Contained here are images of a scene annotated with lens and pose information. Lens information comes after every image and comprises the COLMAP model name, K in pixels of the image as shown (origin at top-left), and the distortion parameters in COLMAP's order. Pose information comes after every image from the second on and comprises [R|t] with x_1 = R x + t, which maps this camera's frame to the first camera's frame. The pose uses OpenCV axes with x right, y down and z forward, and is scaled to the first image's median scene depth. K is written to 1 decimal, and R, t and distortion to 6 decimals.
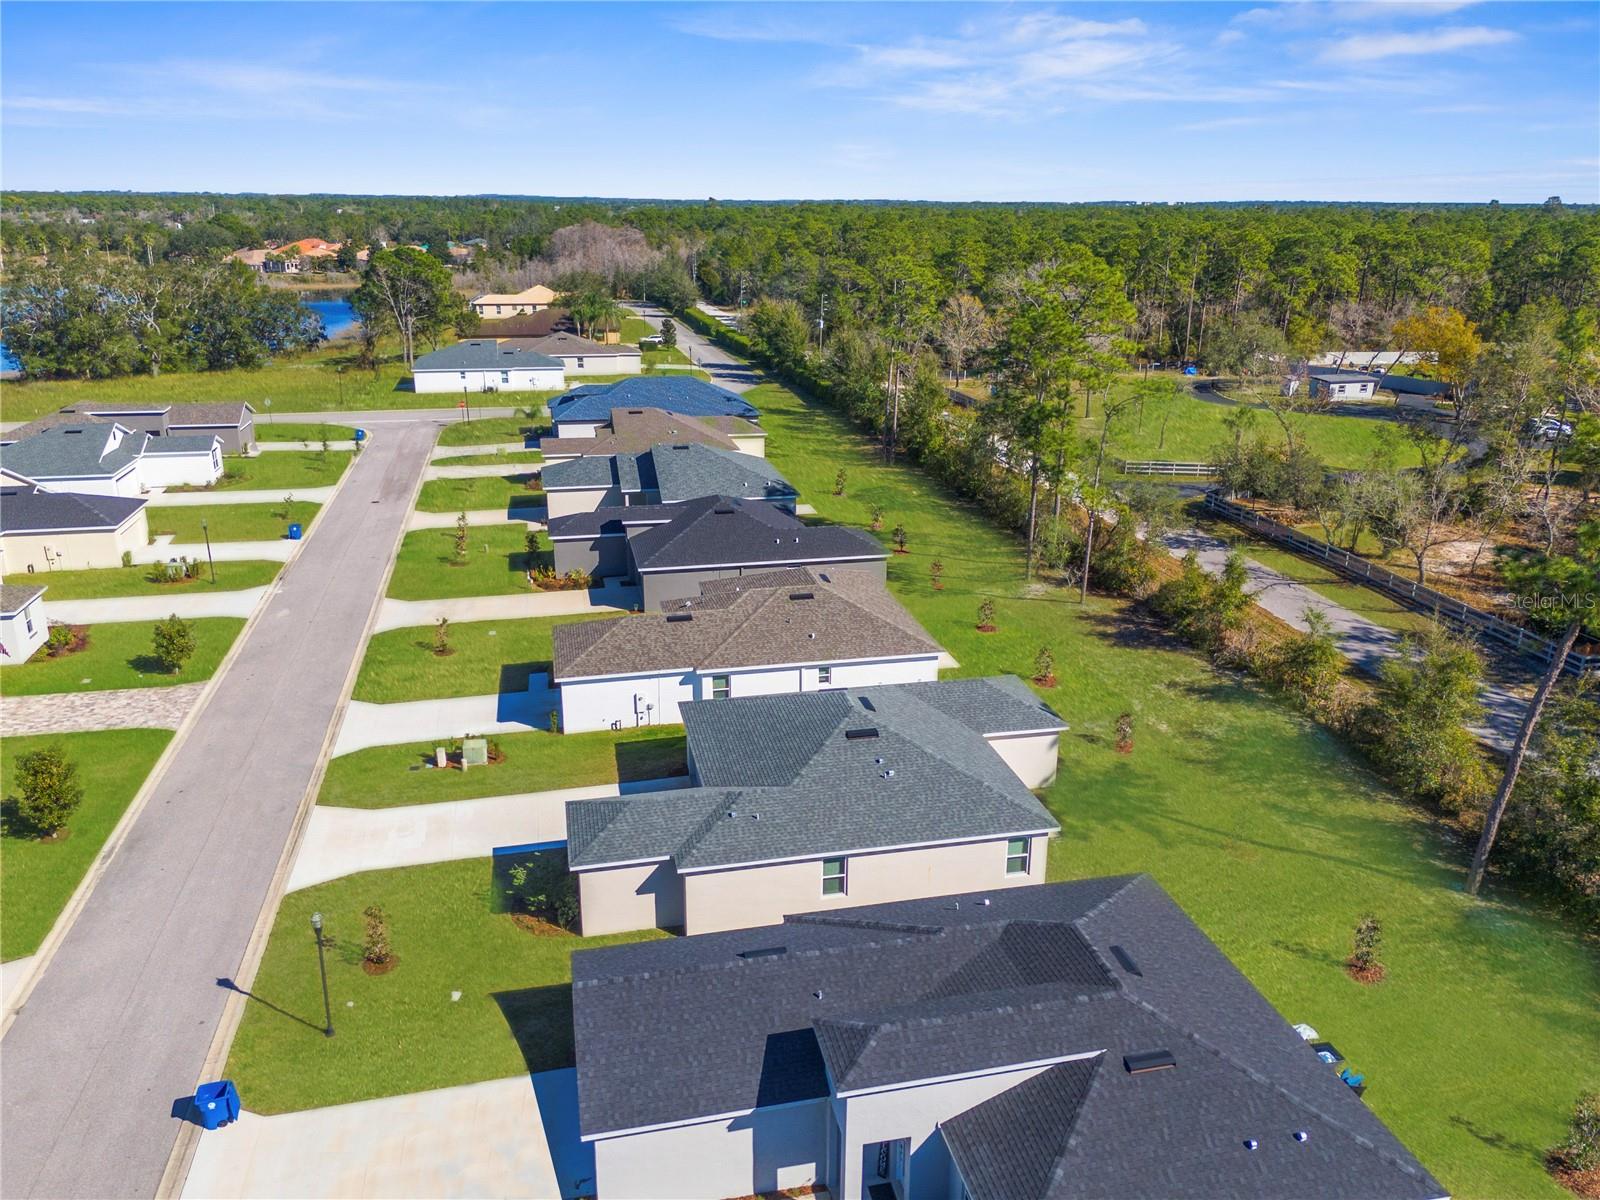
lens RADIAL K [[1177.4, 0, 800.0], [0, 1177.4, 600.0], [0, 0, 1]] dist [0.072786, -0.060211]
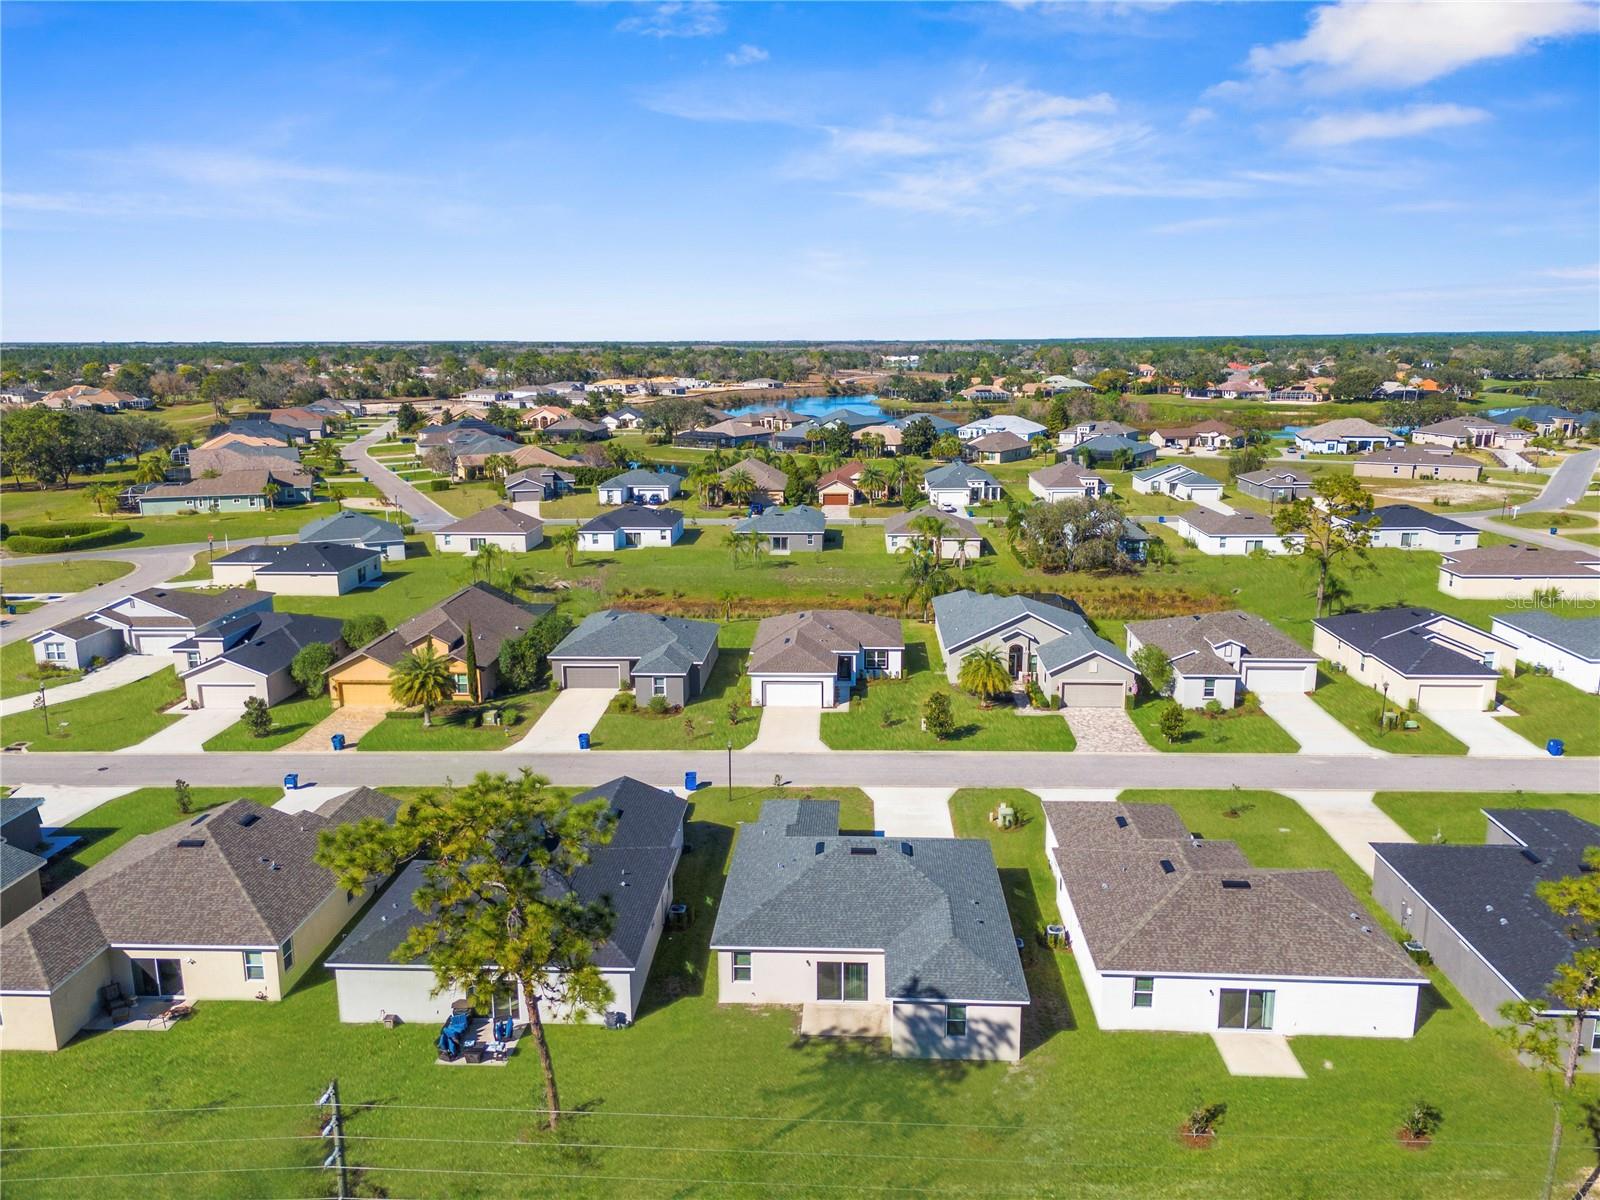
lens RADIAL K [[1177.4, 0, 800.0], [0, 1177.4, 600.0], [0, 0, 1]] dist [0.072786, -0.060211]
pose [[-0.263338, 0.204270, -0.942829, 0.970614], [-0.305321, 0.909438, 0.282314, -0.391802], [0.915113, 0.362210, -0.177121, 0.872053]]
